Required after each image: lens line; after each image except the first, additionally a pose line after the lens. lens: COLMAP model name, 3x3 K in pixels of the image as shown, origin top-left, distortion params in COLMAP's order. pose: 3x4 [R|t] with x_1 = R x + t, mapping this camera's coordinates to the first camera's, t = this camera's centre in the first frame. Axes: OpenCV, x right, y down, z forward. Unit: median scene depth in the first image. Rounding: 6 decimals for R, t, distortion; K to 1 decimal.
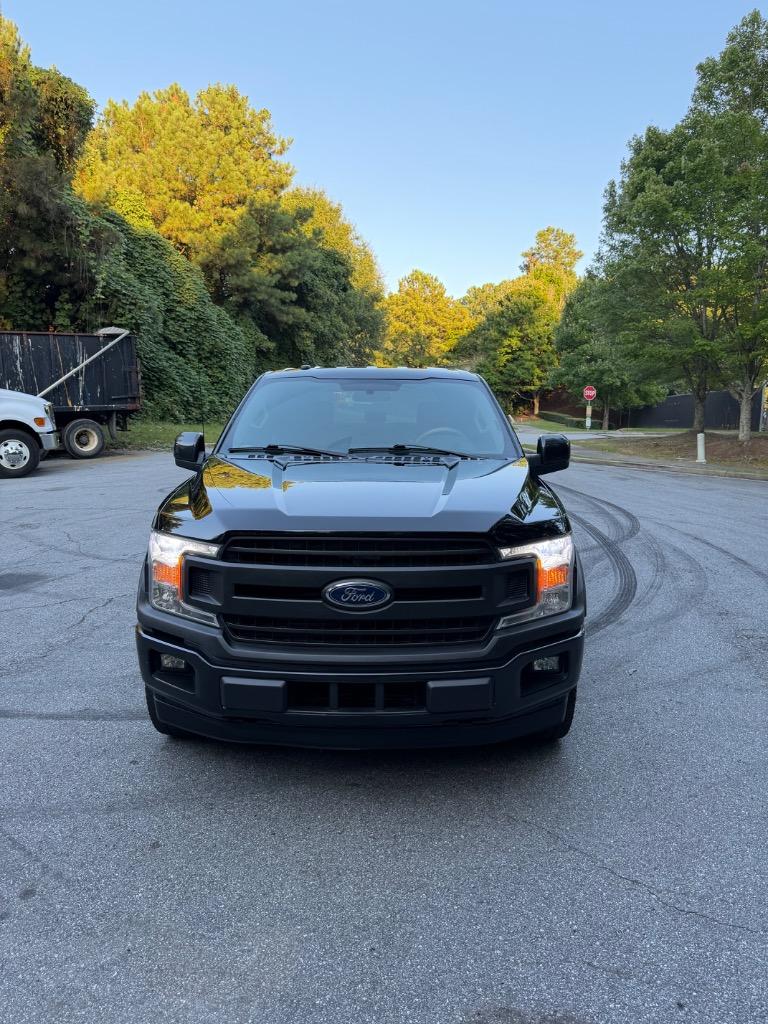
lens RADIAL K [[773.3, 0, 384.0], [0, 773.3, 512.0], [0, 0, 1]] dist [-0.000056, -0.005010]
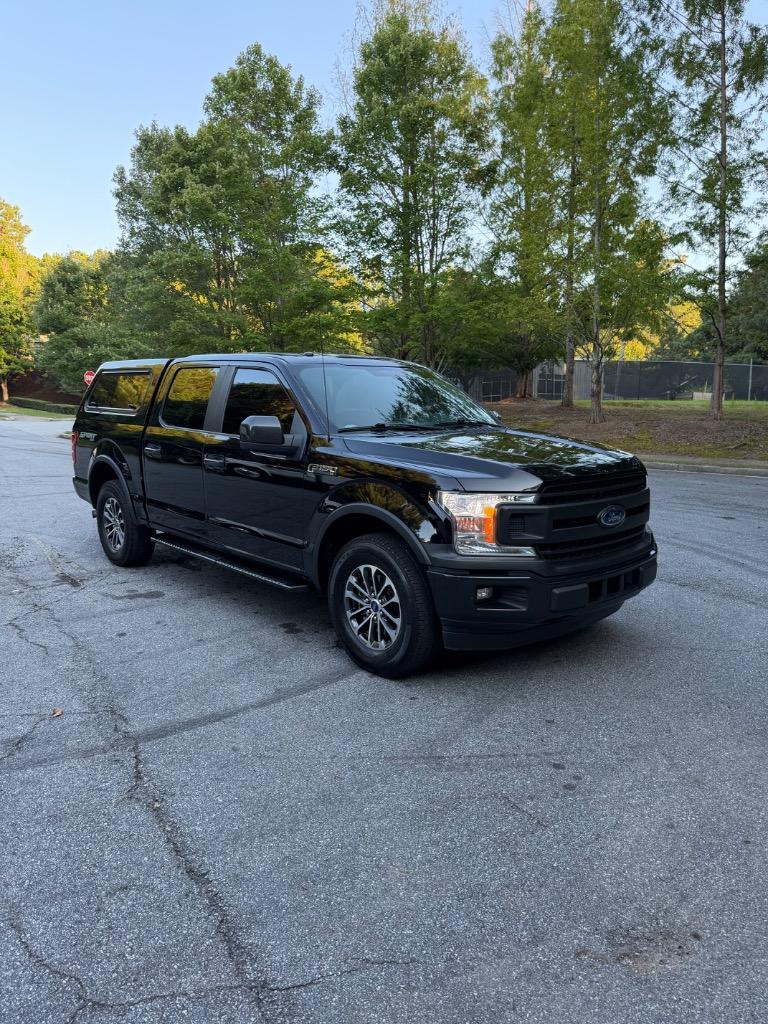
lens RADIAL K [[776.7, 0, 384.0], [0, 776.7, 512.0], [0, 0, 1]] dist [0.023123, -0.000121]
pose [[0.723068, -0.115506, 0.681051, -0.136860], [0.103134, 0.992922, 0.058902, -0.003389], [-0.683034, 0.027650, 0.729863, 0.020945]]
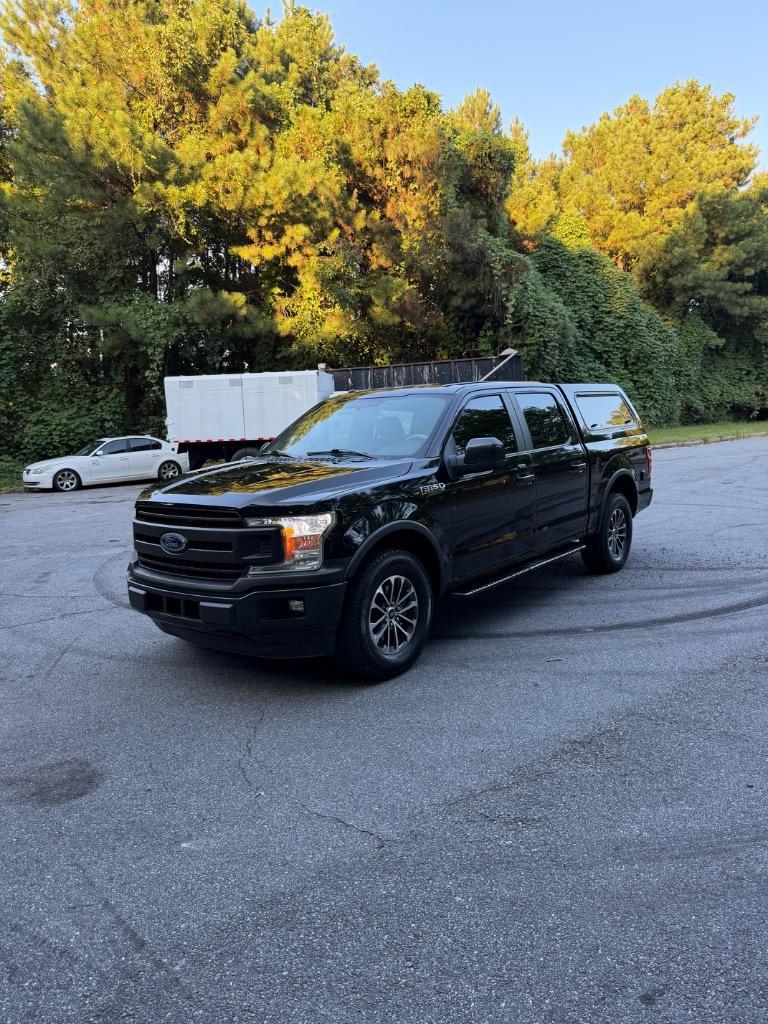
lens RADIAL K [[773.3, 0, 384.0], [0, 773.3, 512.0], [0, 0, 1]] dist [-0.000056, -0.005010]
pose [[0.797814, 0.015477, -0.602705, 0.123879], [-0.020018, 0.999799, -0.000824, 0.002727], [0.602571, 0.012723, 0.797964, -0.004868]]
